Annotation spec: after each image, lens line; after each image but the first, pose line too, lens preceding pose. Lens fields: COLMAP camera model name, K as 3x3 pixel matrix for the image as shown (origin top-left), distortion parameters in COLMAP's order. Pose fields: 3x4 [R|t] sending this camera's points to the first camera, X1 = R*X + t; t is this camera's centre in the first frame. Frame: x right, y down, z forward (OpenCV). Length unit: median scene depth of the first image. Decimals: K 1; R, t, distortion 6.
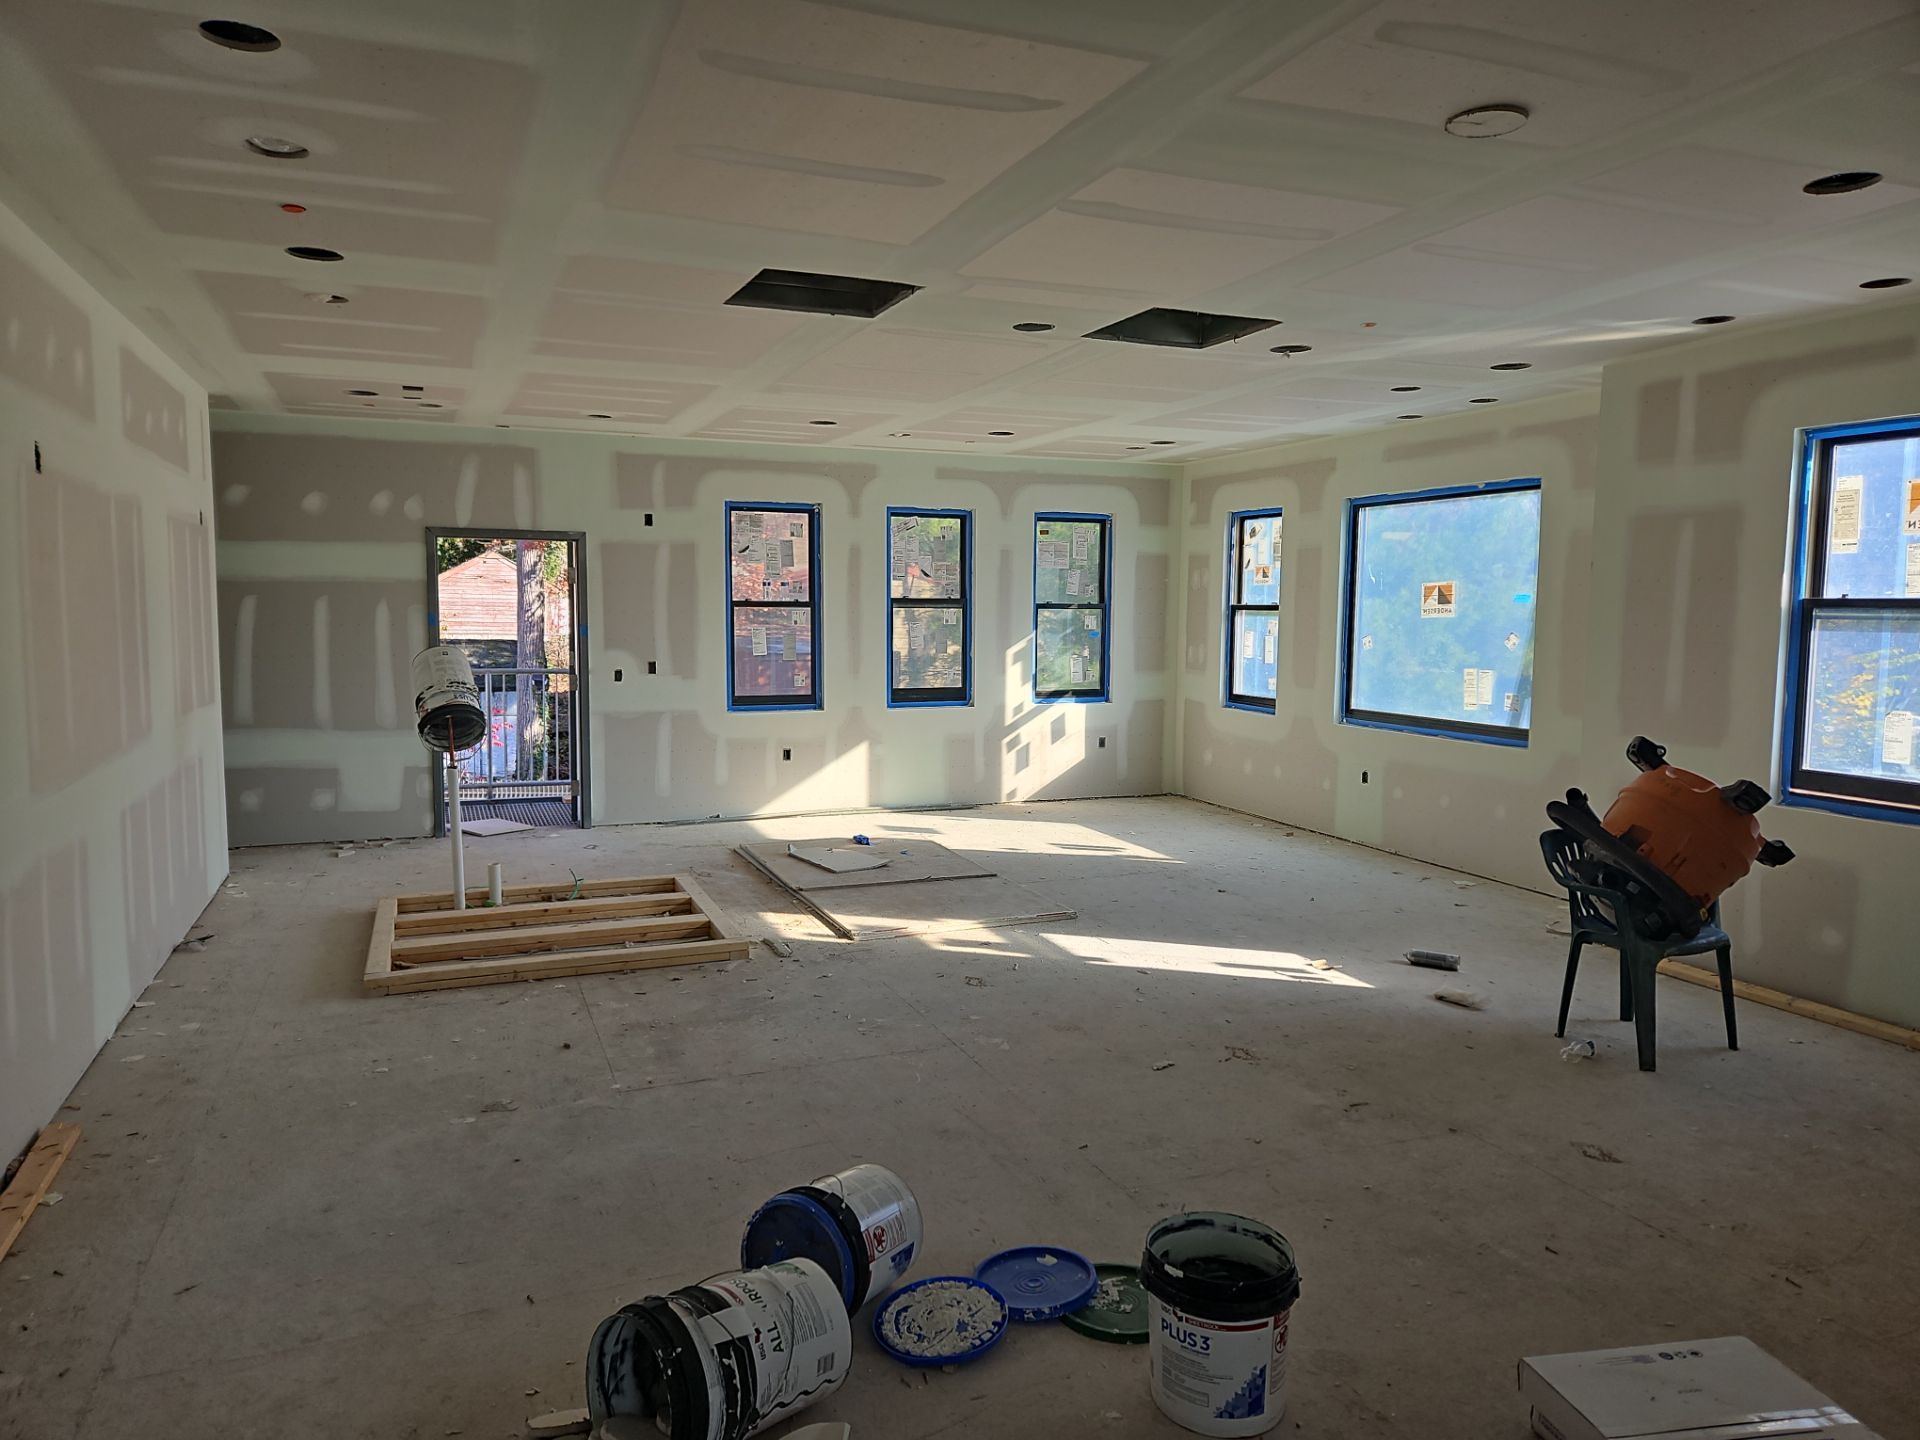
lens RADIAL K [[1277.5, 0, 956.2], [0, 1277.5, 718.2], [0, 0, 1]] dist [0.090900, -0.082037]
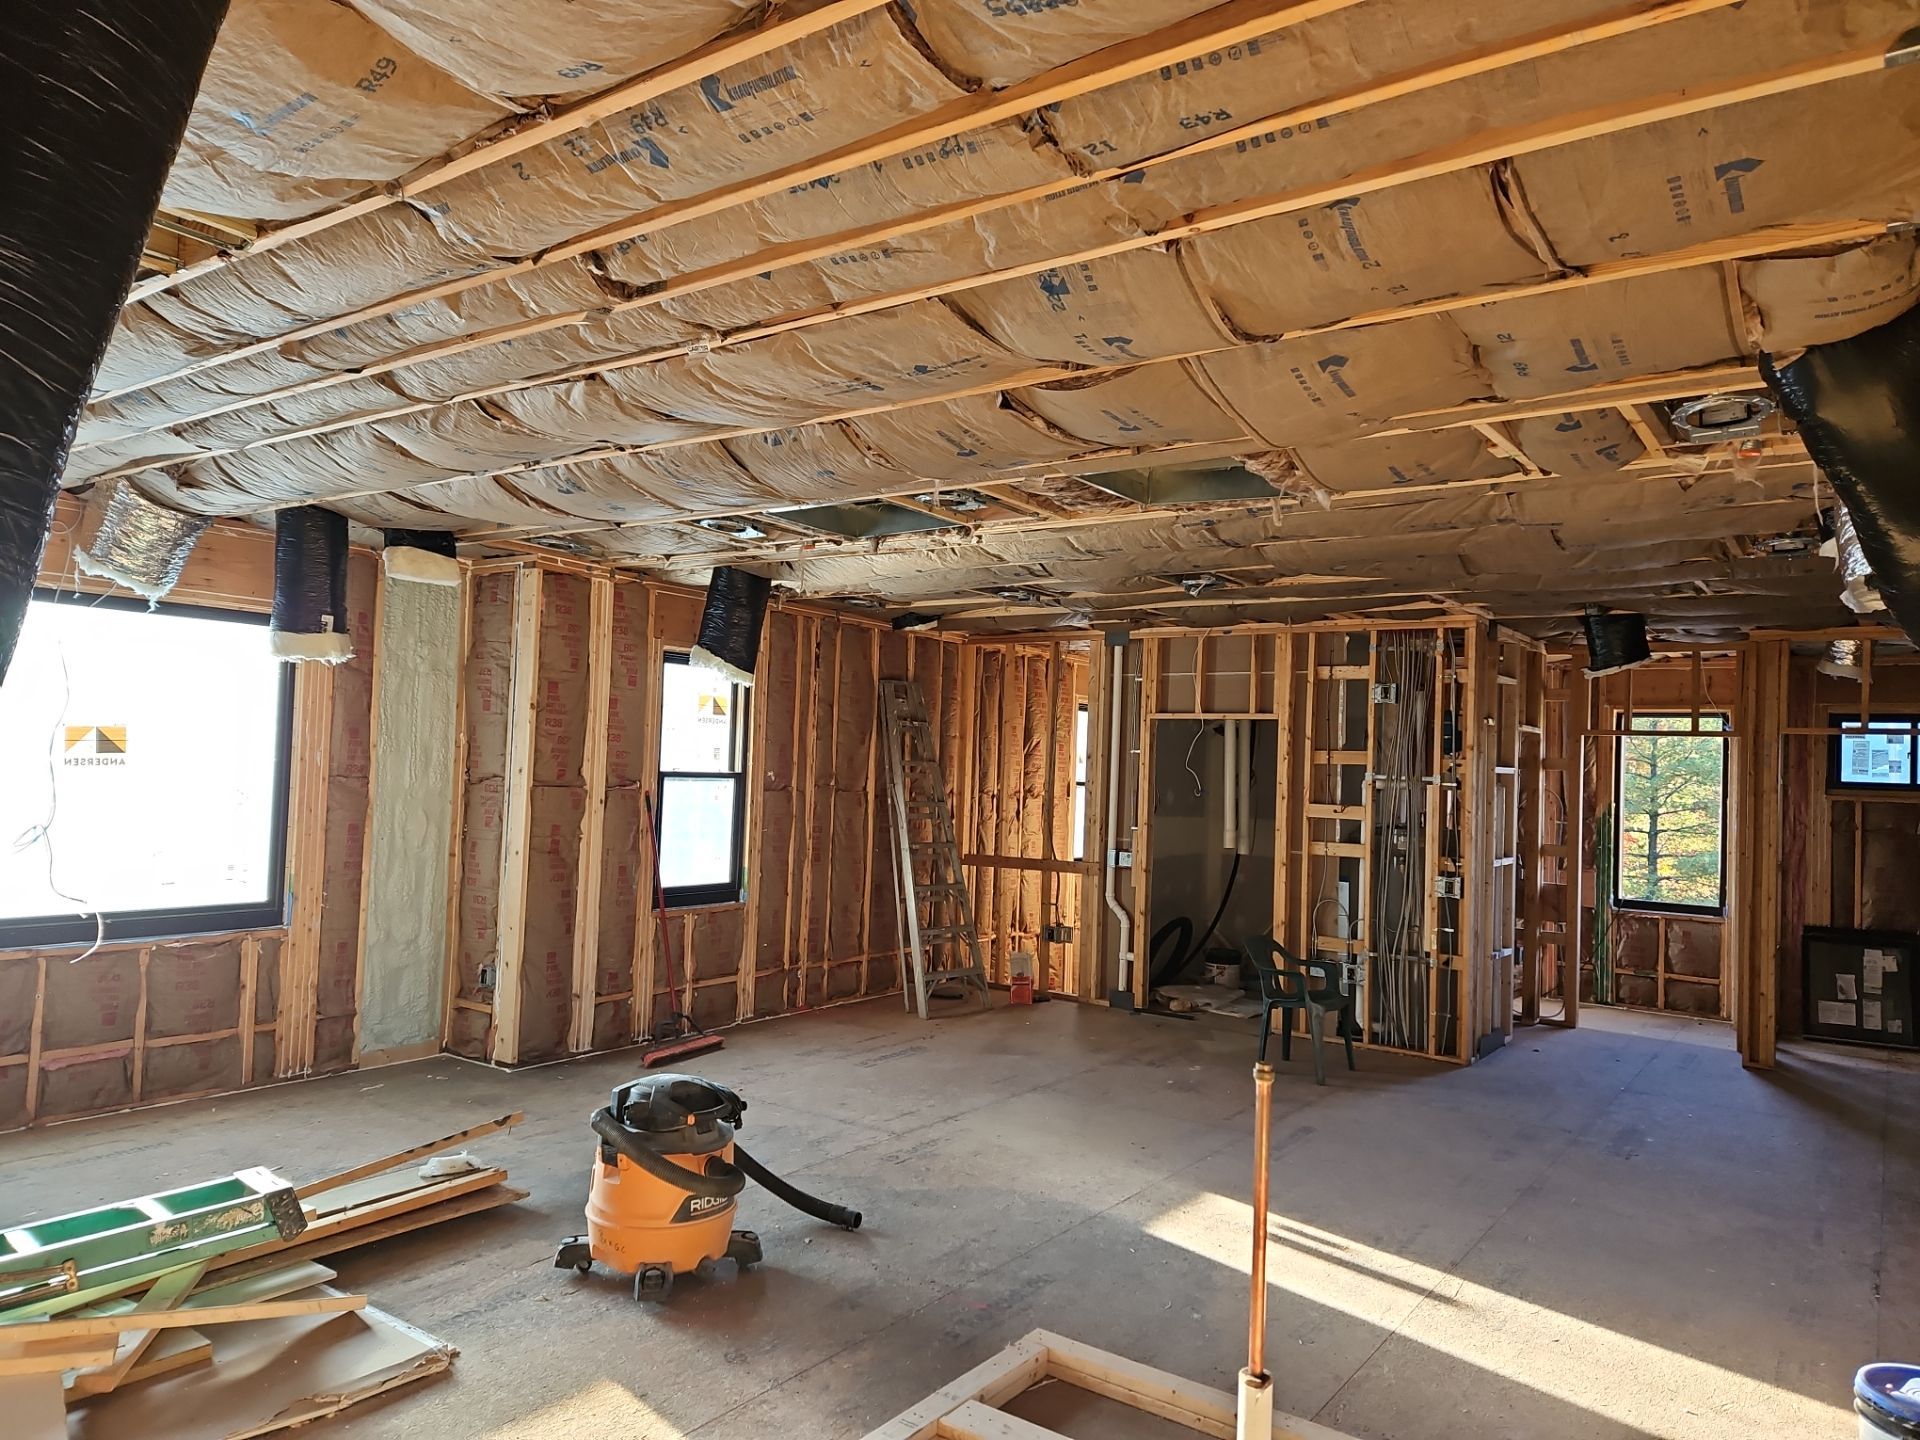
lens RADIAL K [[1277.5, 0, 956.2], [0, 1277.5, 718.2], [0, 0, 1]] dist [0.090900, -0.082037]
pose [[-0.529099, 0.007217, 0.848529, -0.668852], [0.036523, 0.999231, 0.014275, -0.135862], [-0.847774, 0.038544, -0.528956, 1.326309]]
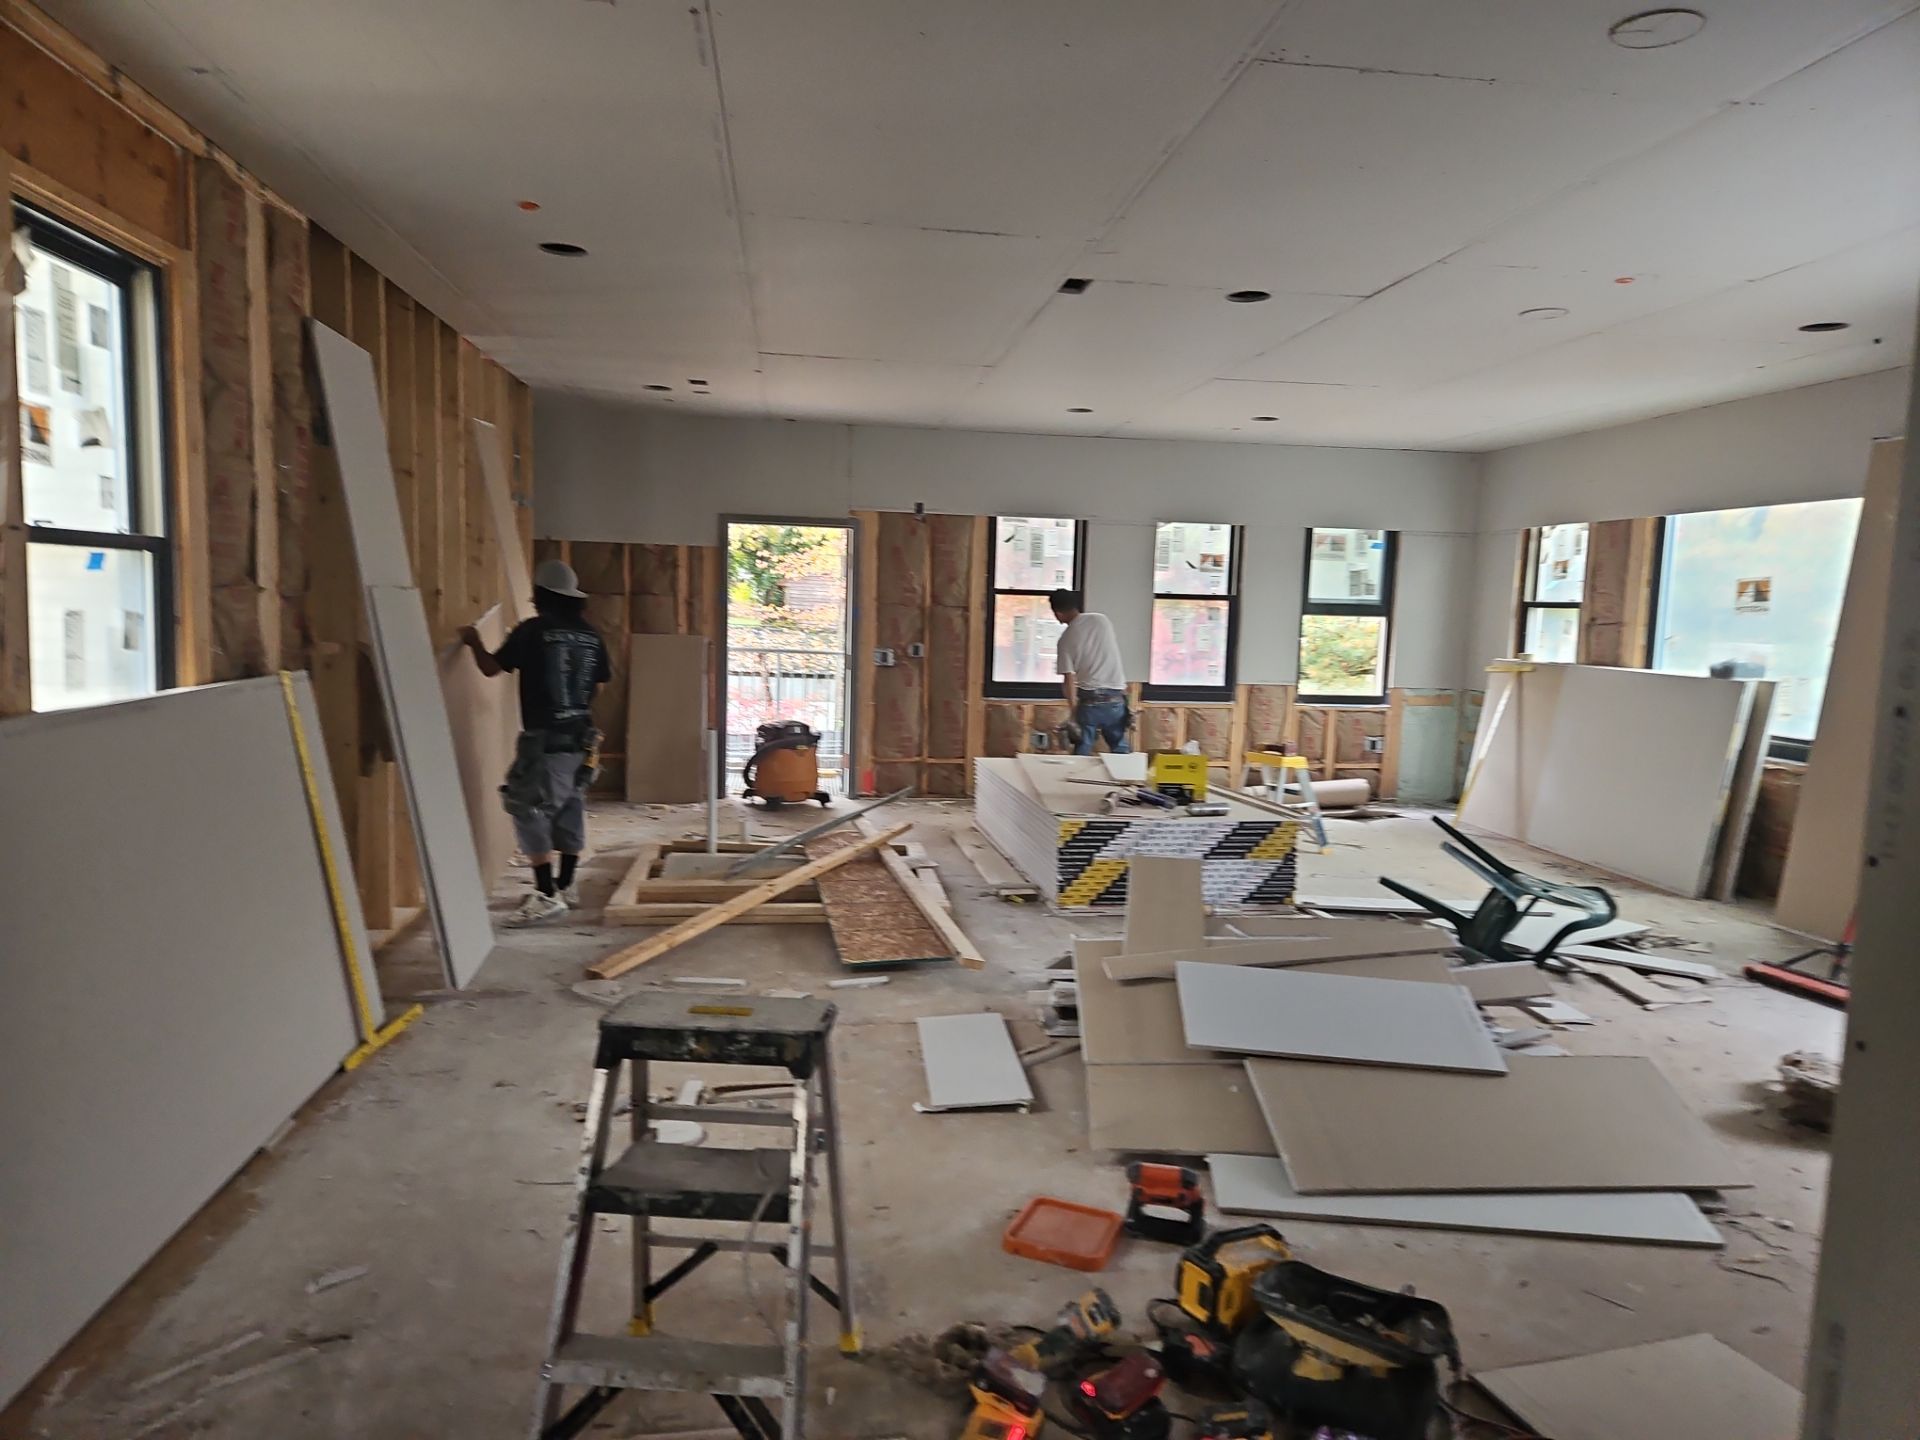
lens RADIAL K [[1265.4, 0, 963.7], [0, 1265.4, 745.8], [0, 0, 1]] dist [0.095627, -0.085750]
pose [[0.968851, 0.050373, -0.242466, 0.087236], [-0.045681, 0.998645, 0.024939, 0.016880], [0.243394, -0.013086, 0.969839, 0.004290]]
